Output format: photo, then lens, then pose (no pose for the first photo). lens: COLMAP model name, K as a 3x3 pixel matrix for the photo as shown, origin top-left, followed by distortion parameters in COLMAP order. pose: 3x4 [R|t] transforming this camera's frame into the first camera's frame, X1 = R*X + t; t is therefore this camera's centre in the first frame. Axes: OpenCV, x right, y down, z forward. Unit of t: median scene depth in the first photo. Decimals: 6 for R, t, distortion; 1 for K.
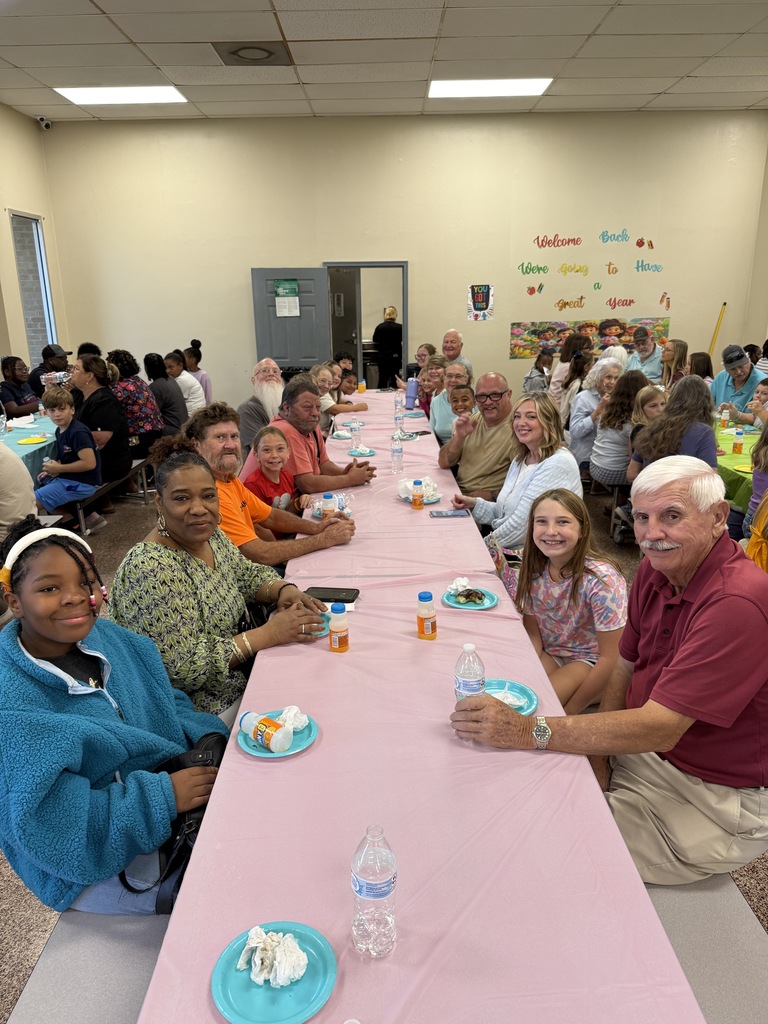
lens RADIAL K [[712.6, 0, 381.1], [0, 712.6, 516.9], [0, 0, 1]] dist [0.026172, -0.037181]
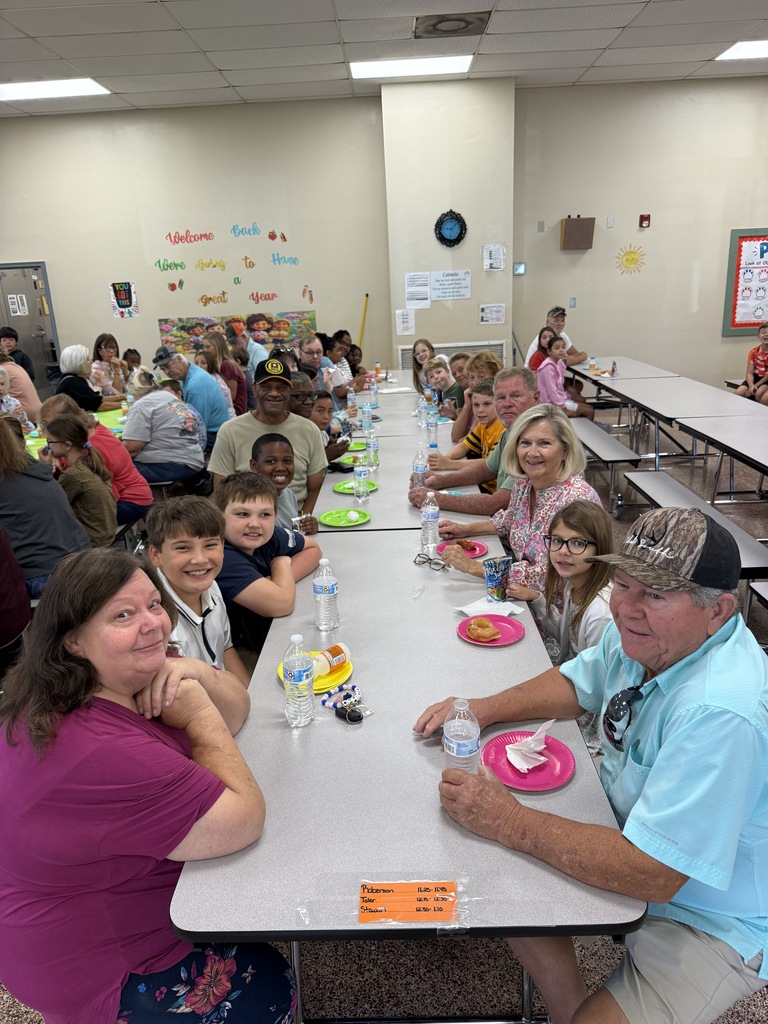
lens RADIAL K [[712.6, 0, 393.3], [0, 712.6, 515.3], [0, 0, 1]] dist [0.026172, -0.037181]
pose [[0.999391, -0.017931, -0.029925, 0.536042], [0.018542, 0.999623, 0.020253, -0.011477], [0.029551, -0.020796, 0.999347, 0.002804]]
